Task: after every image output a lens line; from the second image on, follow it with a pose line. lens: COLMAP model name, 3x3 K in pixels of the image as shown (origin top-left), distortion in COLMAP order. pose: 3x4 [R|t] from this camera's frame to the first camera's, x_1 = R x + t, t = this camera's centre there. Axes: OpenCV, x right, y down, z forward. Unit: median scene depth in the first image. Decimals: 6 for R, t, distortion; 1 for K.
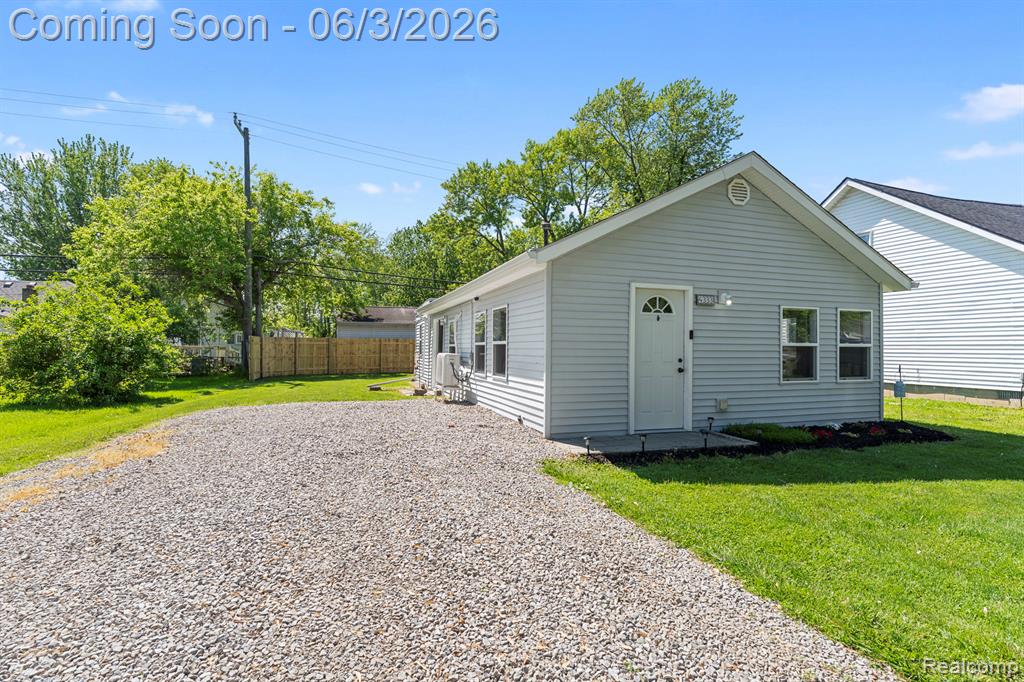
lens RADIAL K [[474.9, 0, 512.4], [0, 474.9, 344.1], [0, 0, 1]] dist [0.000093, 0.000113]
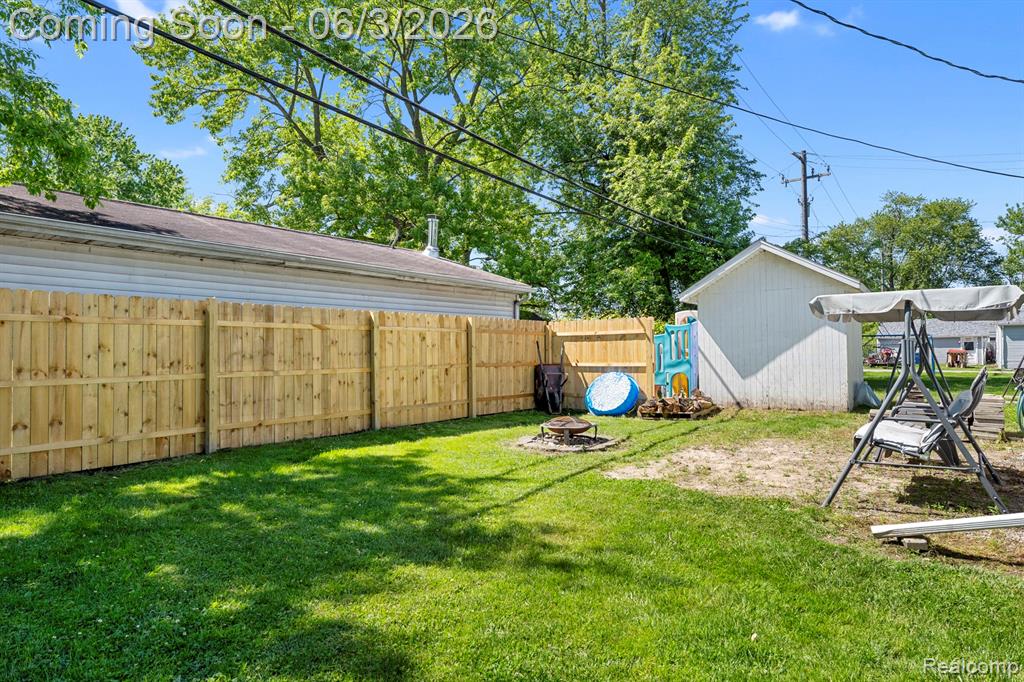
lens RADIAL K [[581.2, 0, 512.9], [0, 581.2, 343.9], [0, 0, 1]] dist [-0.003481, -0.000531]
pose [[0.827739, 0.002419, 0.561108, -0.321885], [0.000179, 0.999990, -0.004575, 0.010000], [-0.561113, 0.003887, 0.827730, 0.703894]]
